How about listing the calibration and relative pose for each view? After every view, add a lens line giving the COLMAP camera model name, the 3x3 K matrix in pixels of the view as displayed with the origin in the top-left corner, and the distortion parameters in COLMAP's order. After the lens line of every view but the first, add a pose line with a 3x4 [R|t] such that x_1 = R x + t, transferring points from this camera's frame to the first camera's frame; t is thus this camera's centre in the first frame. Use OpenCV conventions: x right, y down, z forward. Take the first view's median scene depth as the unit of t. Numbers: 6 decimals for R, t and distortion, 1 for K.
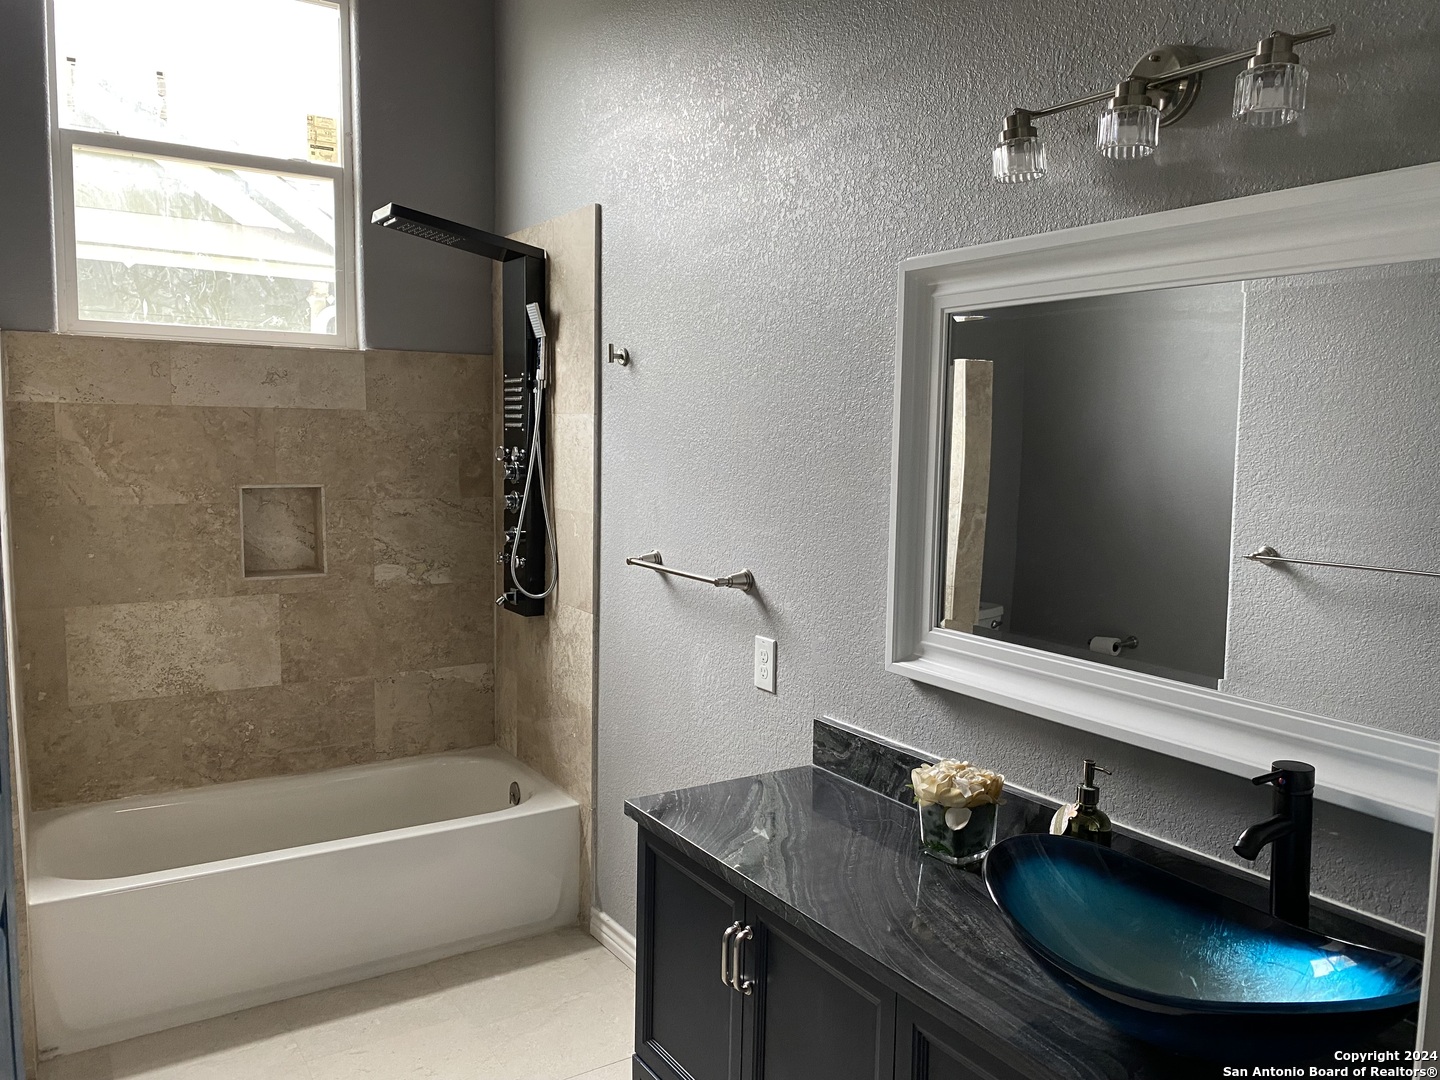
lens RADIAL K [[1089.5, 0, 714.8], [0, 1089.5, 536.6], [0, 0, 1]] dist [0.031937, -0.050944]
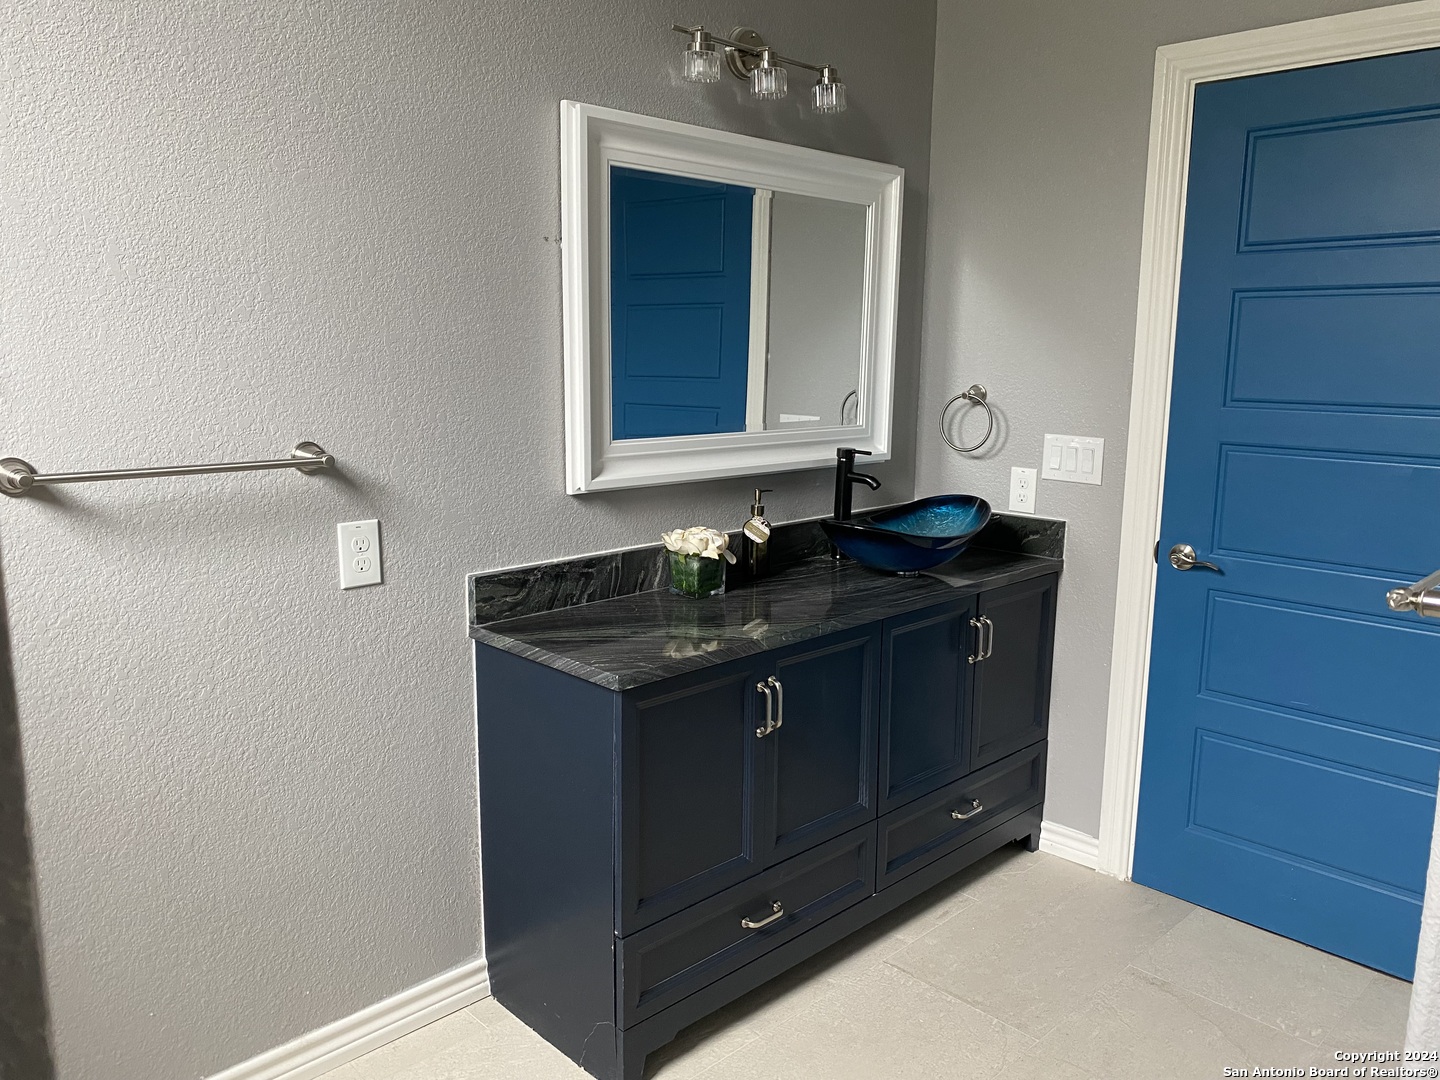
lens RADIAL K [[1089.5, 0, 720.8], [0, 1089.5, 534.8], [0, 0, 1]] dist [0.031937, -0.050944]
pose [[-0.231818, -0.180963, 0.955779, -0.592831], [0.077527, 0.975982, 0.203592, -0.030124], [-0.969665, 0.121295, -0.212221, 0.693622]]
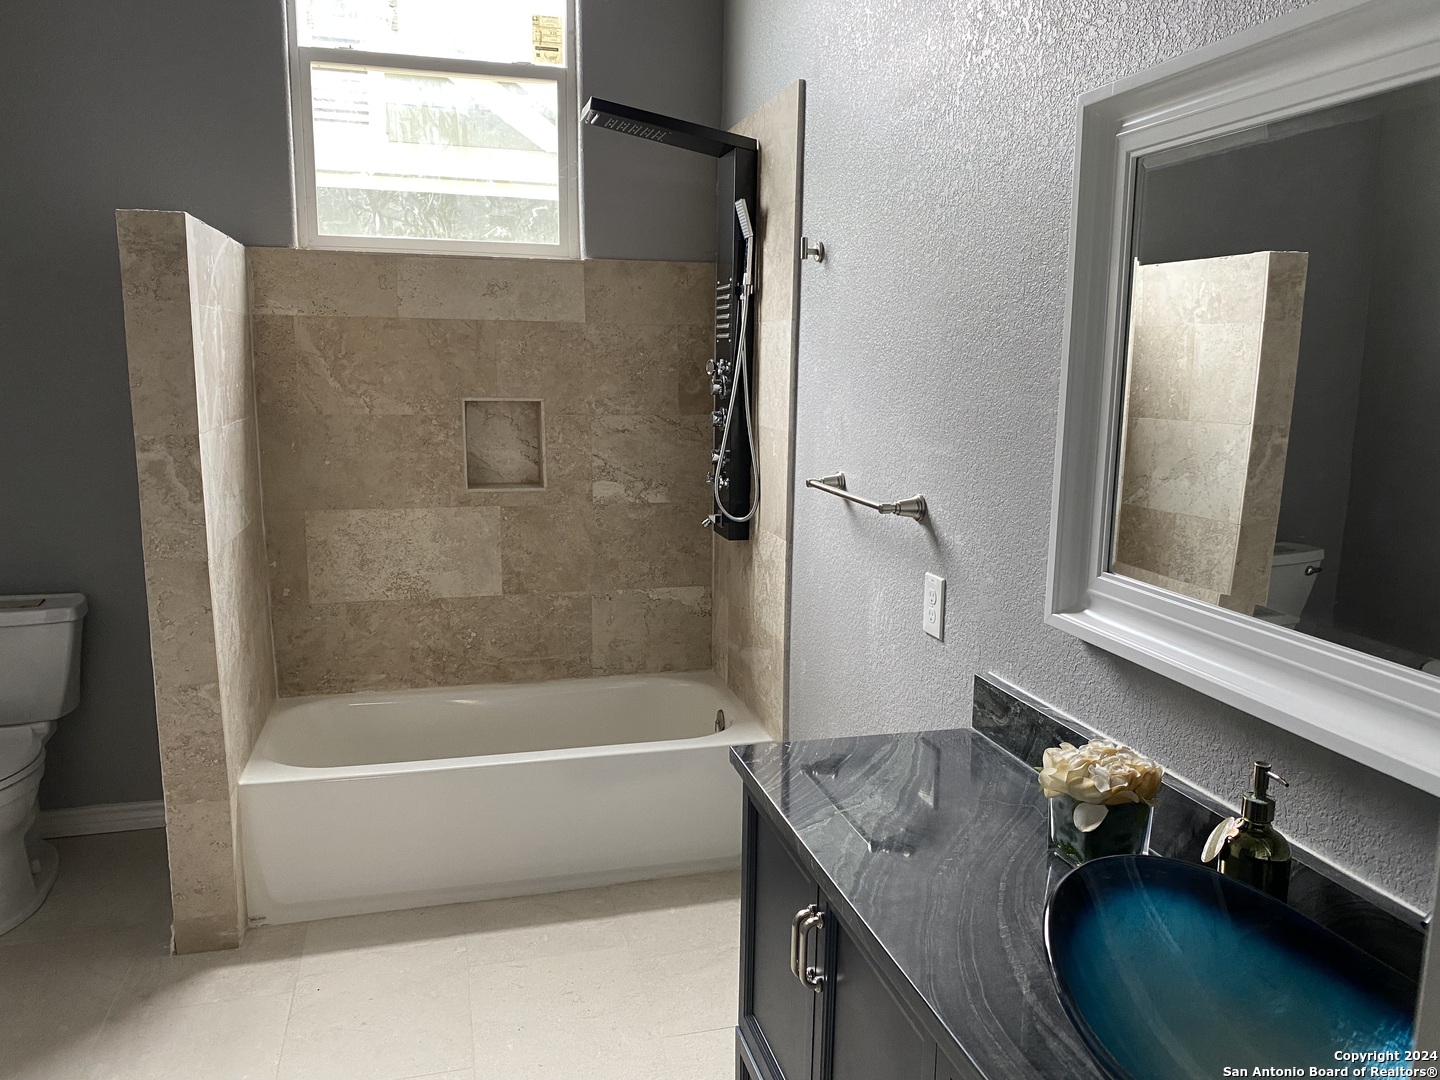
lens RADIAL K [[1089.5, 0, 714.4], [0, 1089.5, 541.8], [0, 0, 1]] dist [0.031937, -0.050944]
pose [[0.955137, 0.046819, -0.292440, 0.098514], [-0.026781, 0.997034, 0.072151, 0.007573], [0.294951, -0.061083, 0.953558, 0.103038]]
